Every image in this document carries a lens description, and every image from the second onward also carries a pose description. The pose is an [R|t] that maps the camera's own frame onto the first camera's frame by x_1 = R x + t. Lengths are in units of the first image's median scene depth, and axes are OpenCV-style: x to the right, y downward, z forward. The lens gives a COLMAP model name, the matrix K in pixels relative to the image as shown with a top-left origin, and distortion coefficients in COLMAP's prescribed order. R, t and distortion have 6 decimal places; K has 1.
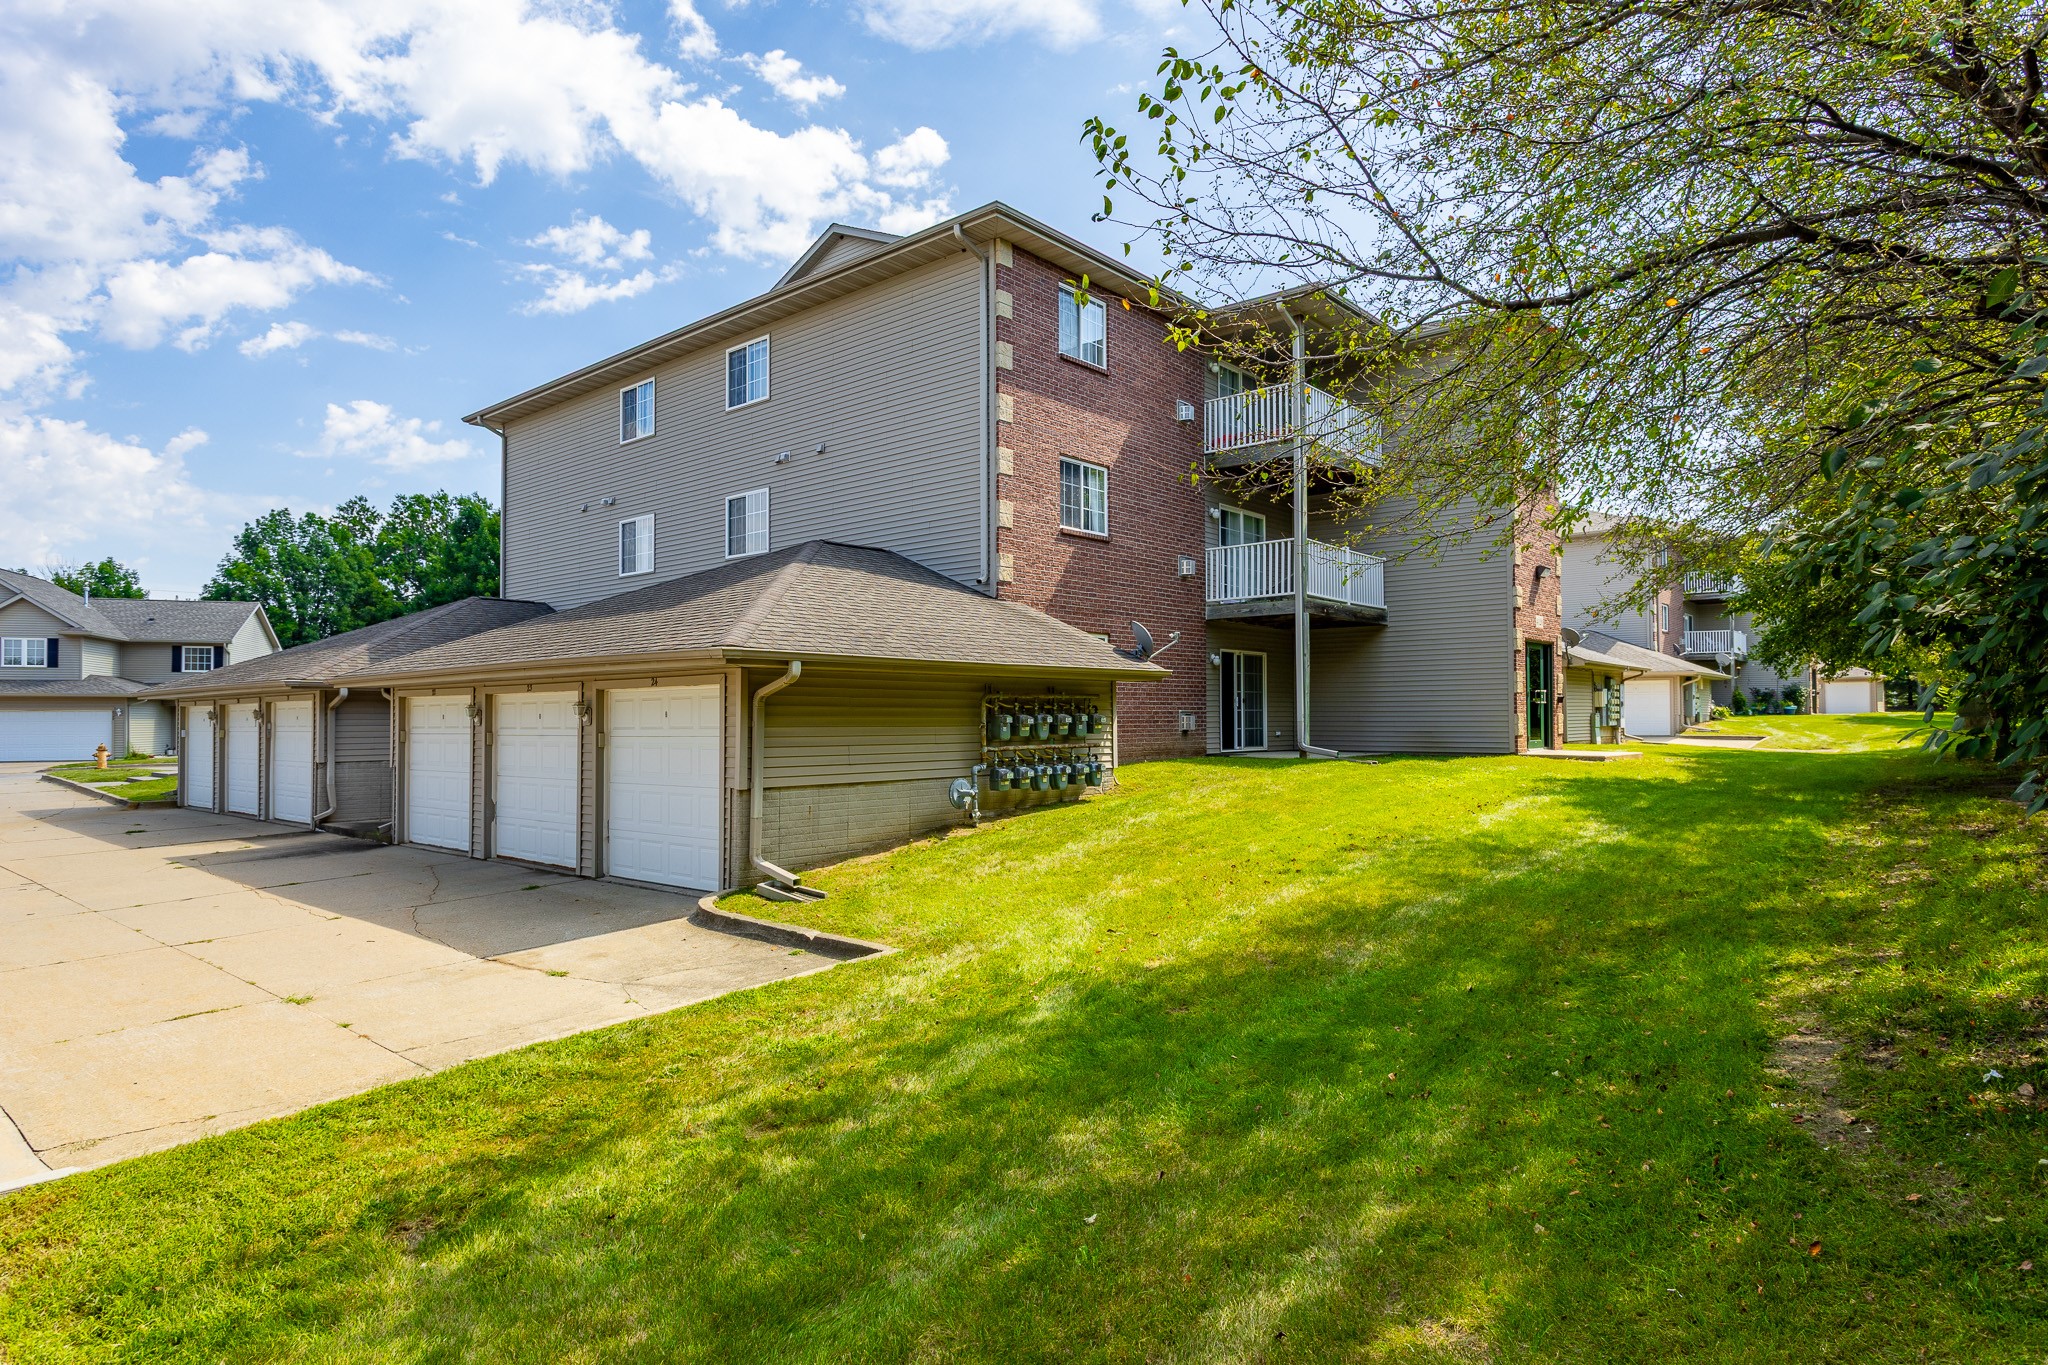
lens RADIAL K [[1134.3, 0, 1021.4], [0, 1134.3, 682.4], [0, 0, 1]] dist [-0.000932, -0.000008]
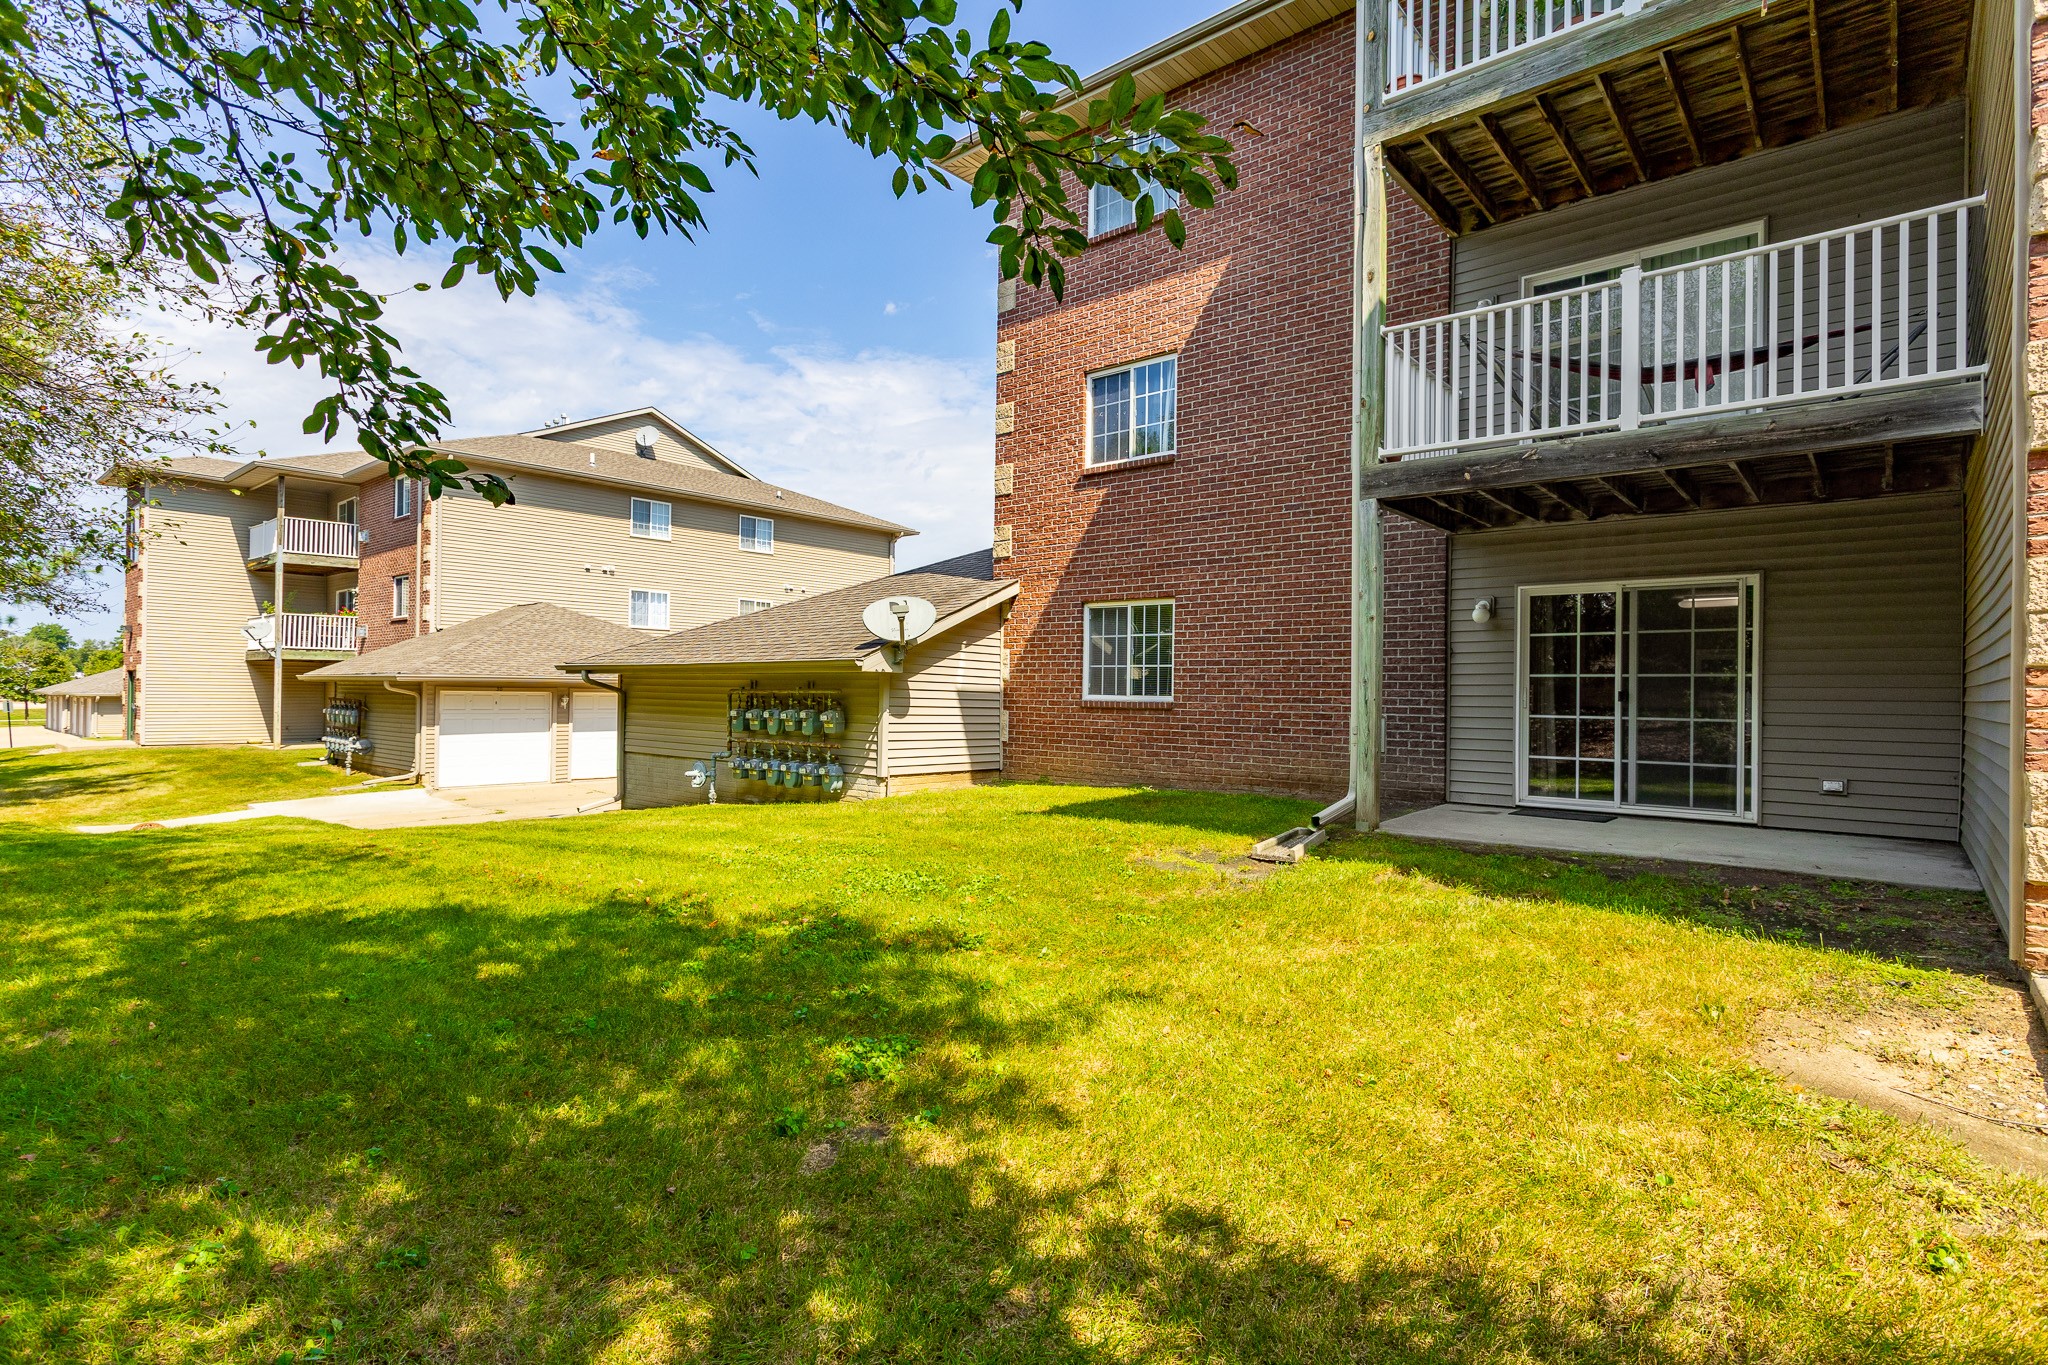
lens RADIAL K [[1004.8, 0, 1022.3], [0, 1004.8, 684.3], [0, 0, 1]] dist [-0.010829, 0.004052]
pose [[-0.009451, 0.006178, -0.999936, 0.690064], [0.023943, 0.999696, 0.005951, 0.004270], [0.999669, -0.023885, -0.009596, 0.922979]]
